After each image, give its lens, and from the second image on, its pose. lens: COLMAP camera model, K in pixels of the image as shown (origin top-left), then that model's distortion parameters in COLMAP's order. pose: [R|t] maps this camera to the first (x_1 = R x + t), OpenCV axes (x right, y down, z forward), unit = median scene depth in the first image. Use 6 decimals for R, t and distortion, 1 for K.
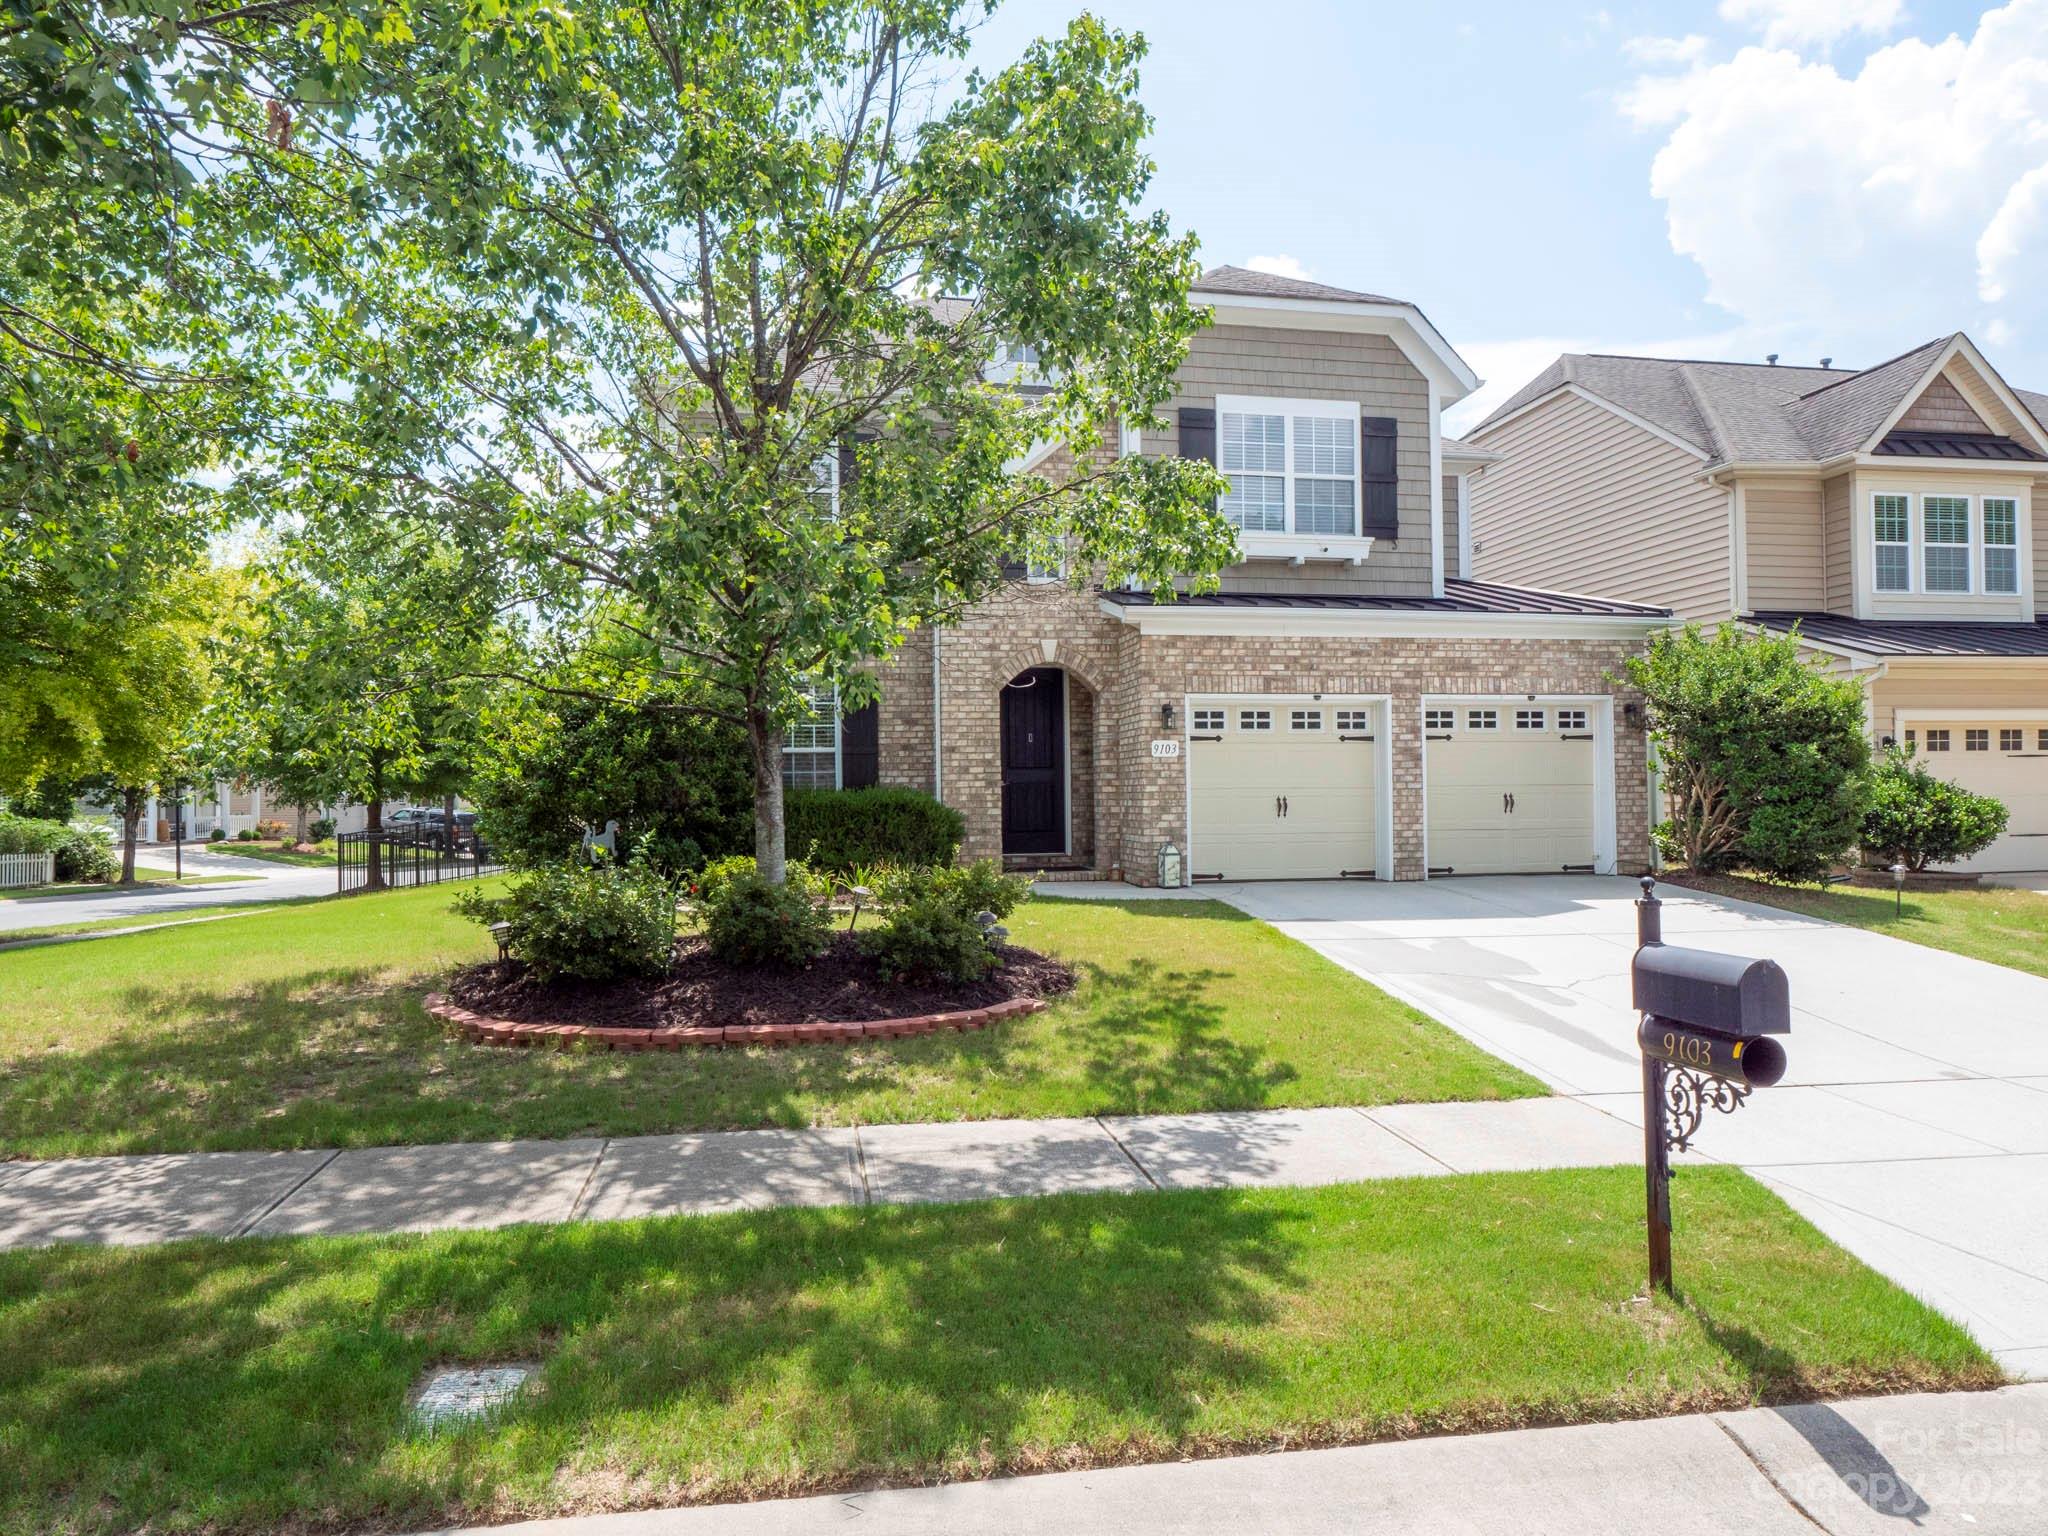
lens RADIAL K [[1222.0, 0, 1020.7], [0, 1222.0, 761.0], [0, 0, 1]] dist [0.001799, 0.002117]
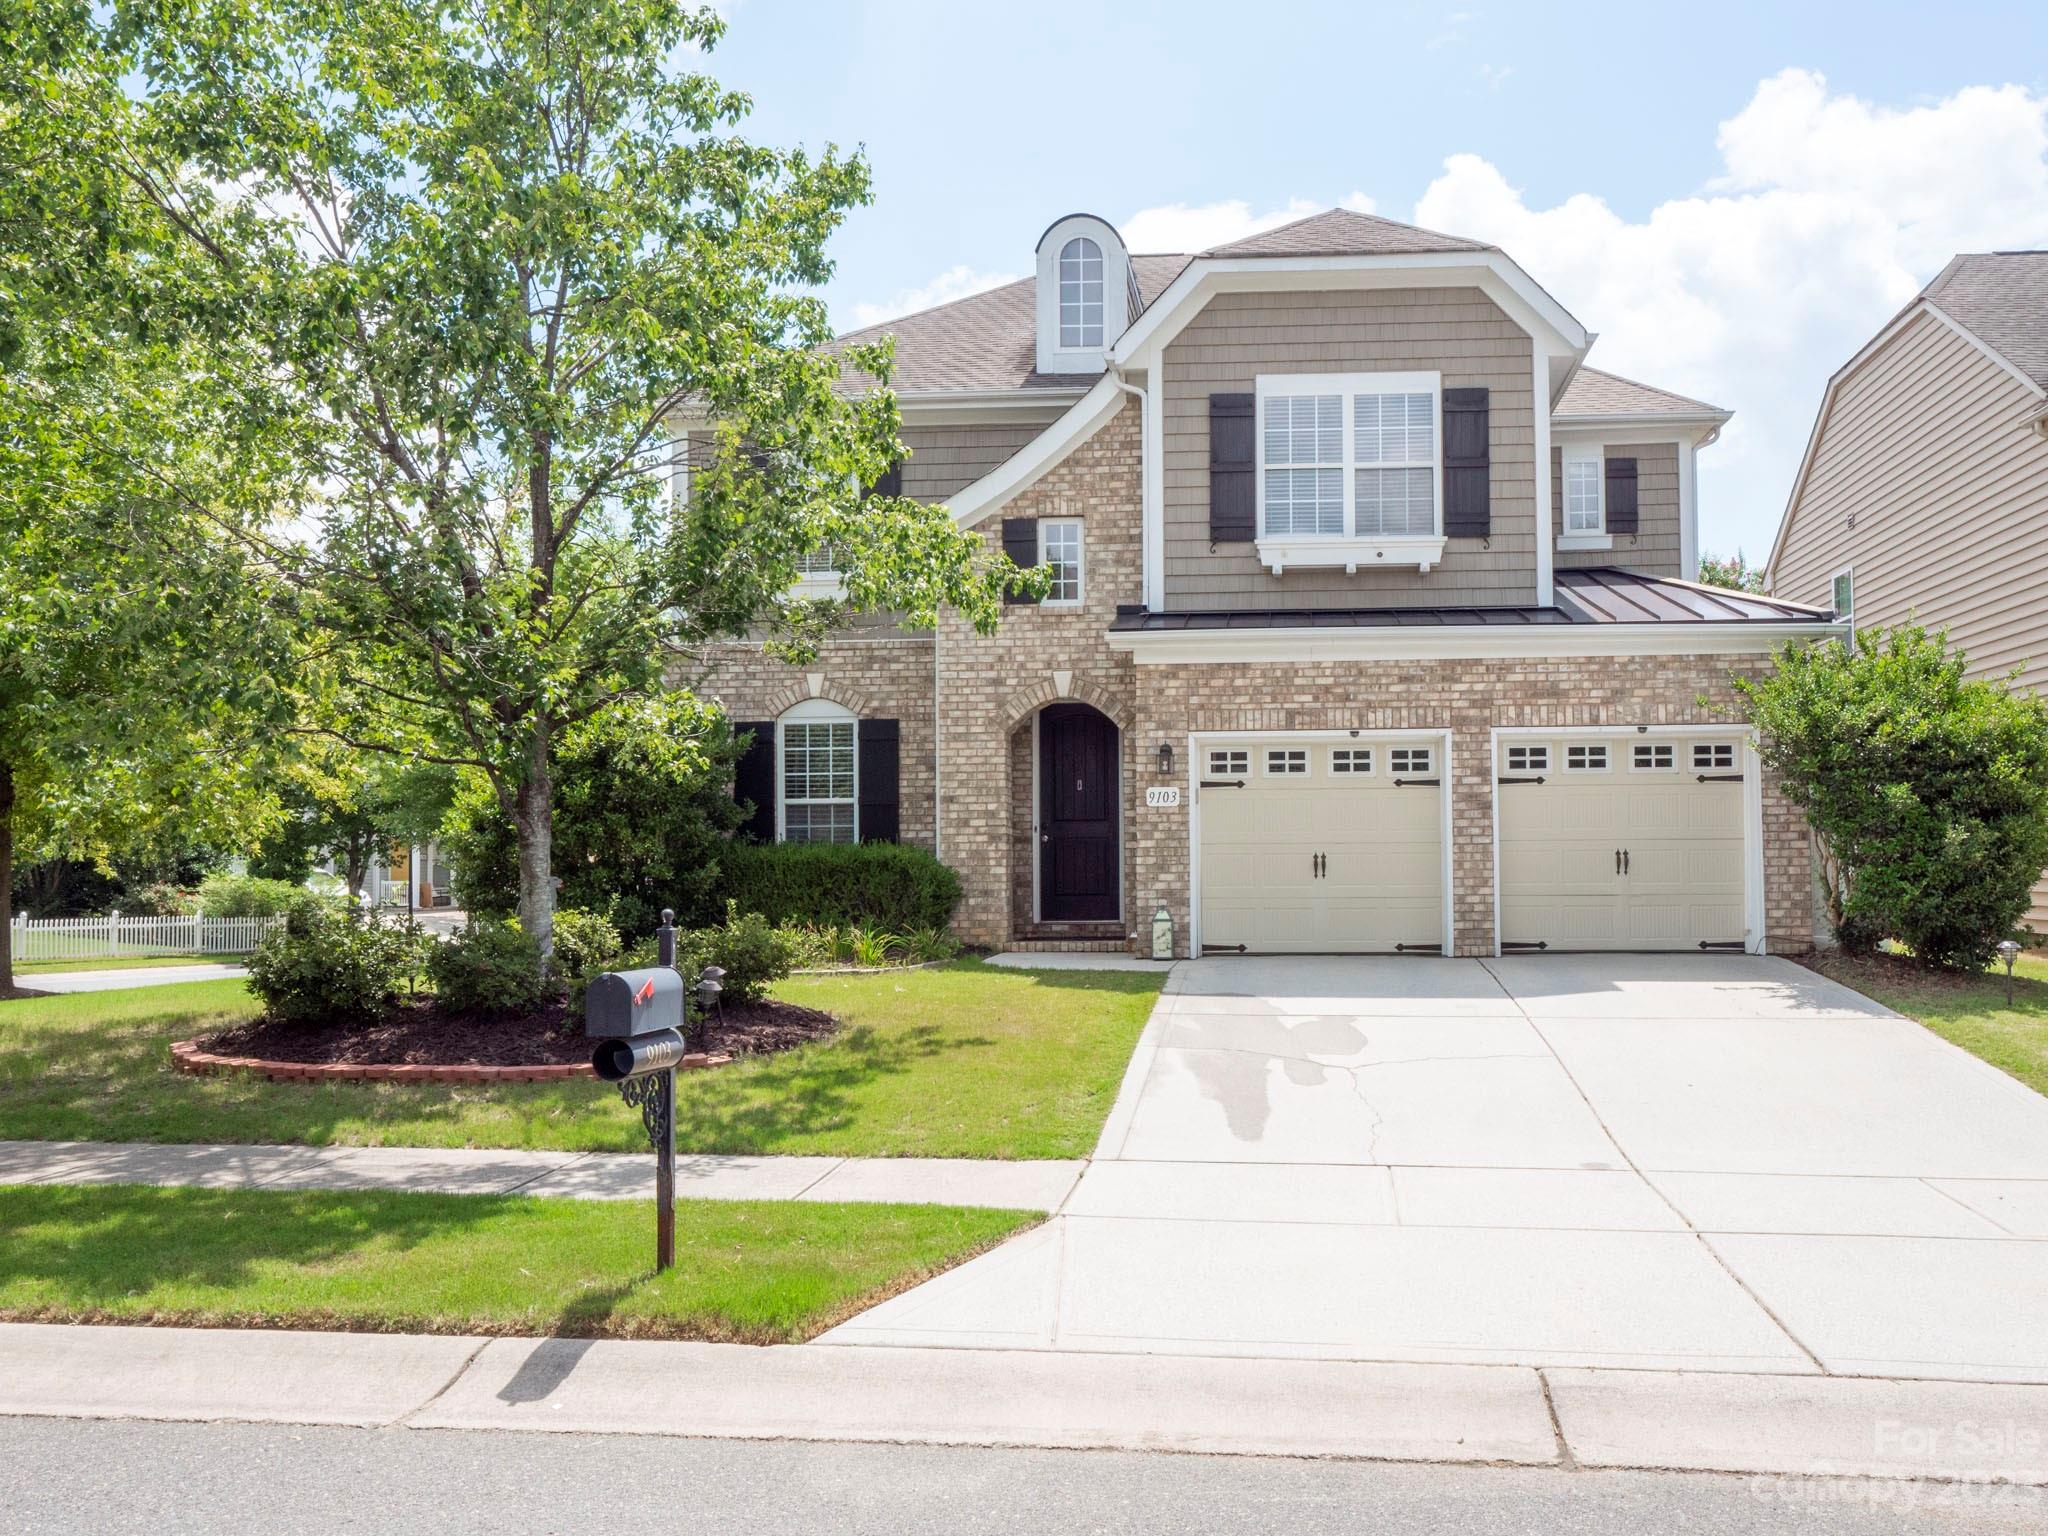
lens RADIAL K [[1547.2, 0, 1017.8], [0, 1547.2, 782.5], [0, 0, 1]] dist [-0.003030, 0.004199]
pose [[0.970972, -0.009289, -0.239013, 0.261210], [0.004436, 0.999773, -0.020832, 0.001871], [0.239153, 0.019167, 0.970793, -0.070906]]
